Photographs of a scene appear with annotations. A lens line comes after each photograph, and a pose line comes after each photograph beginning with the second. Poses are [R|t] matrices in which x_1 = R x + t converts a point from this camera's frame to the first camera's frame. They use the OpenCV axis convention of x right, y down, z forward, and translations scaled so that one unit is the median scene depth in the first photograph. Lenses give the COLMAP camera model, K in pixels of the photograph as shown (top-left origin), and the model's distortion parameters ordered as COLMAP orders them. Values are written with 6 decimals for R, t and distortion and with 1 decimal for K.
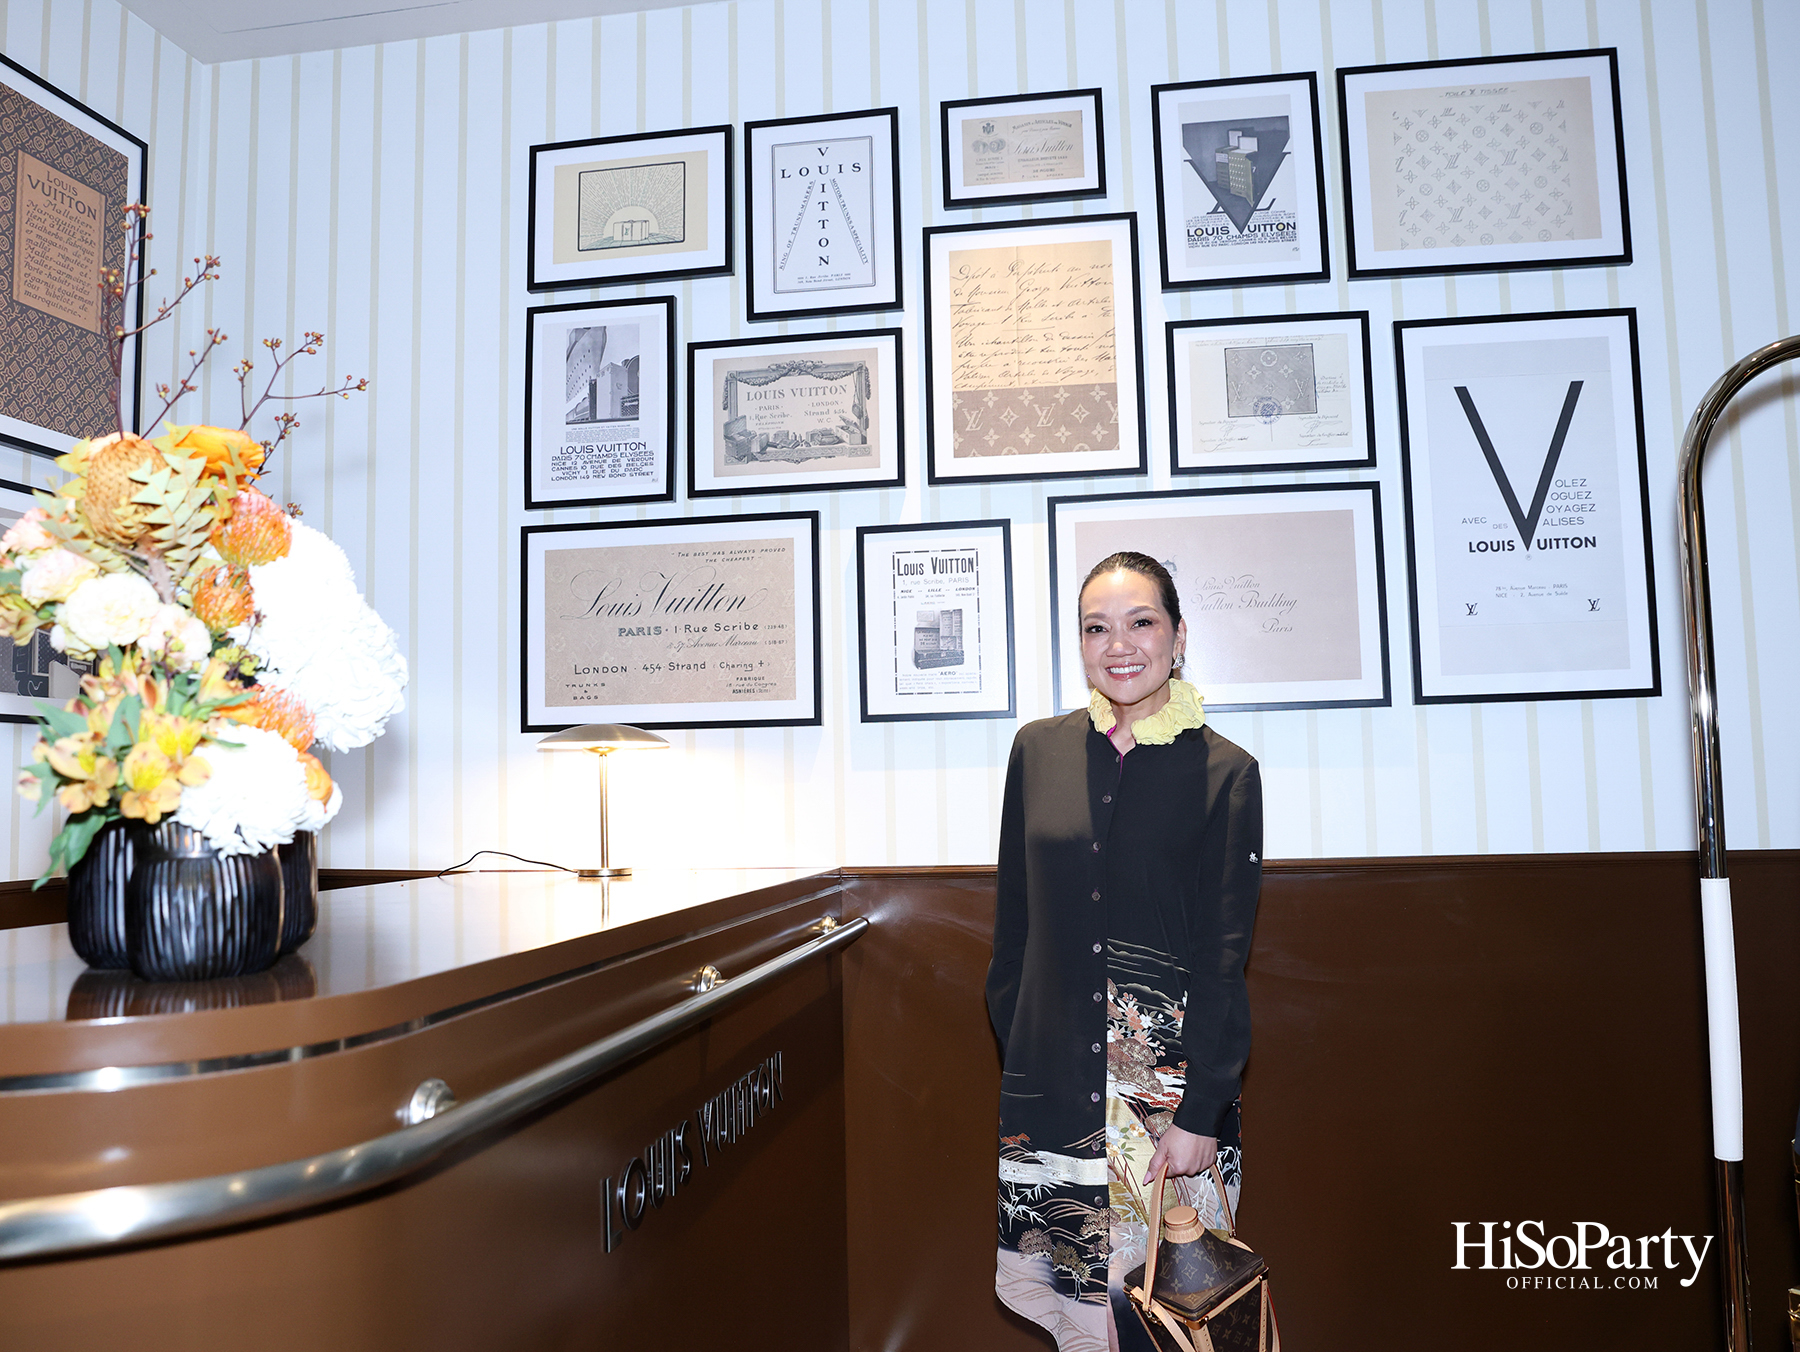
lens RADIAL K [[1388.7, 0, 900.0], [0, 1388.7, 676.0], [0, 0, 1]] dist [-0.096467, 0.058315]
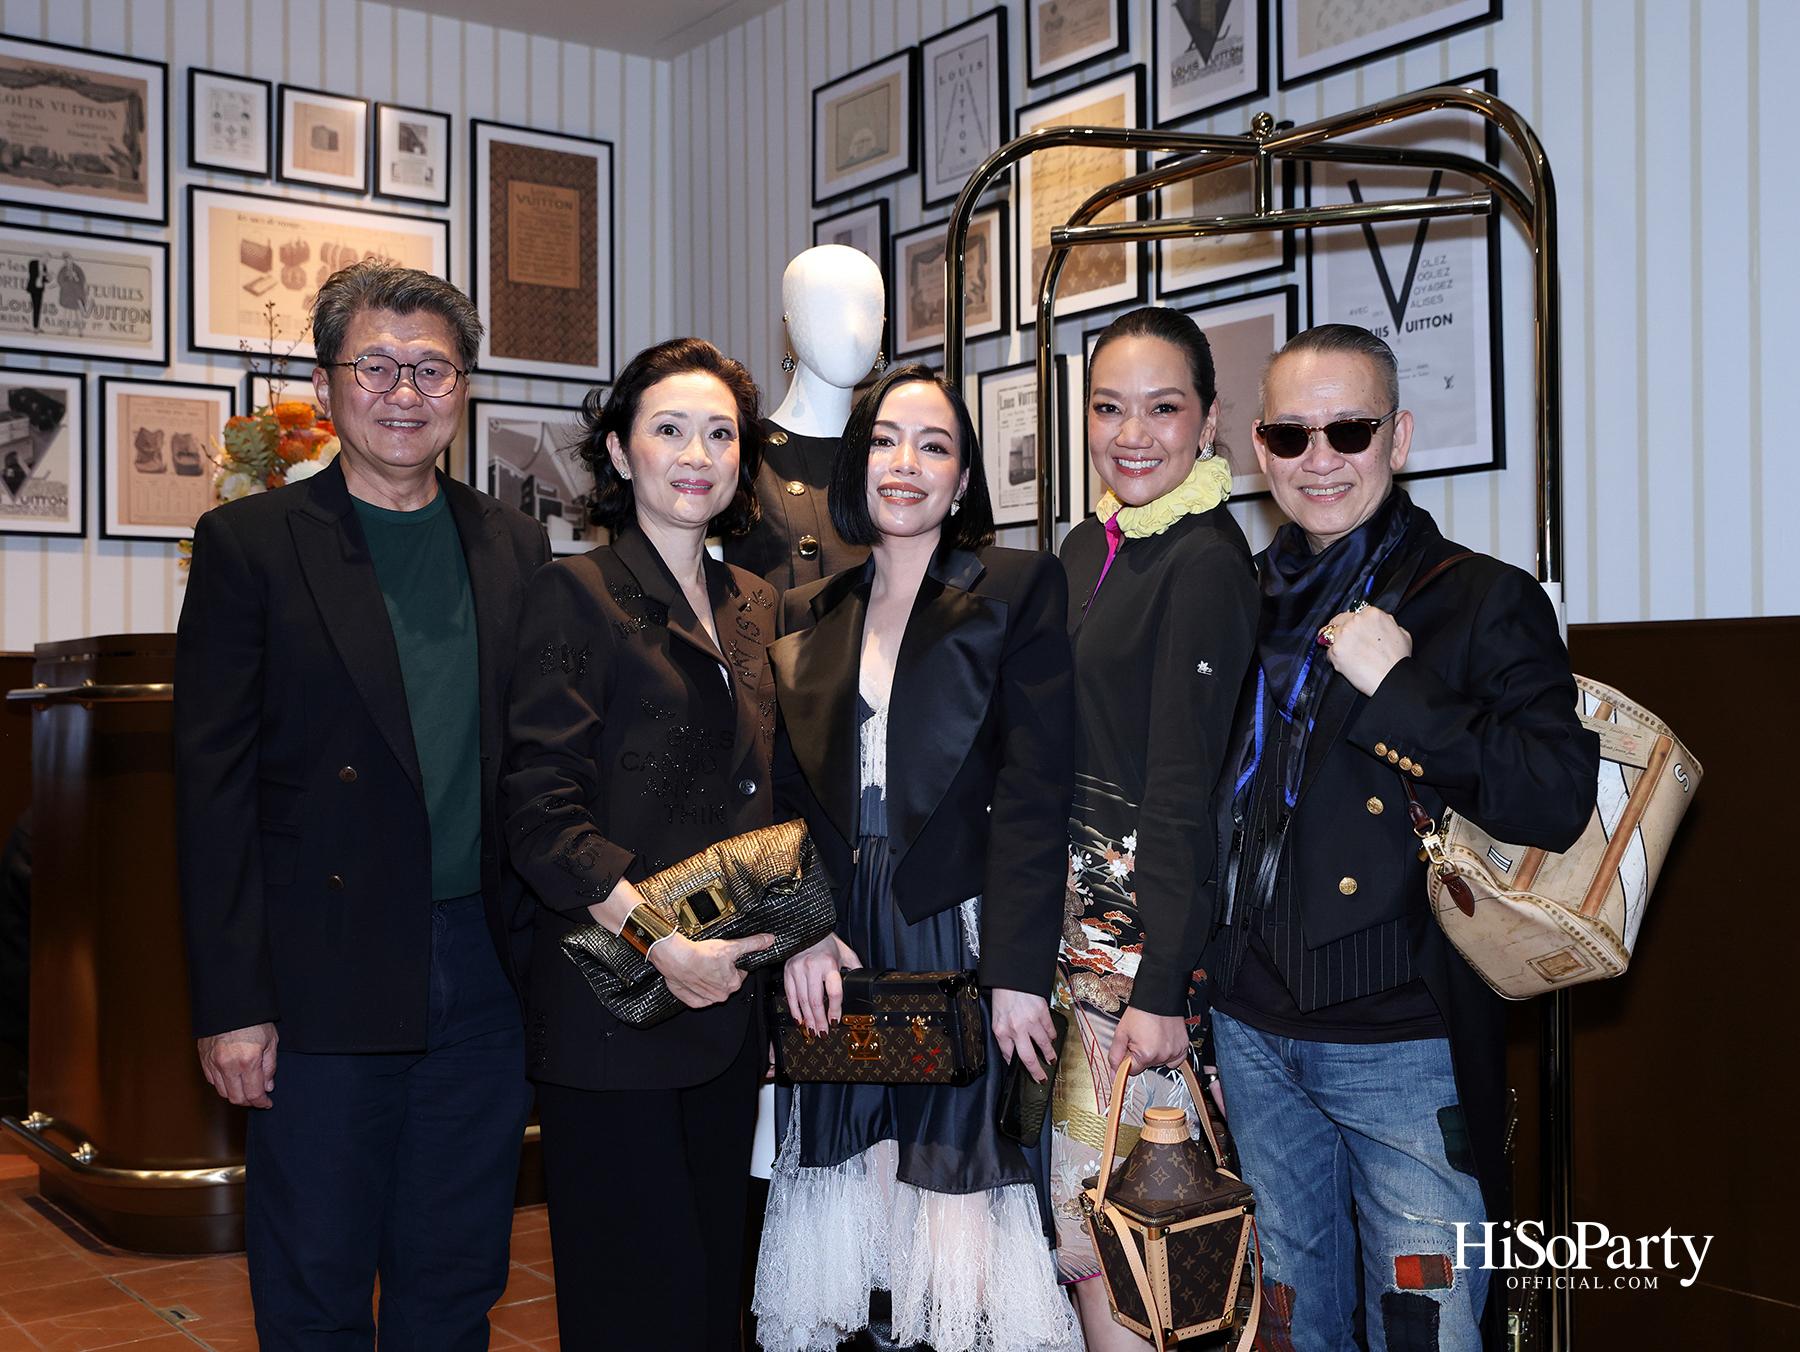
lens RADIAL K [[1949.1, 0, 900.0], [0, 1949.1, 676.0], [0, 0, 1]] dist [-0.000847, 0.009572]
pose [[0.720013, 0.008063, -0.693914, 1.138445], [0.043095, 0.997483, 0.056306, 0.061250], [0.692621, -0.070445, 0.717853, -0.307654]]
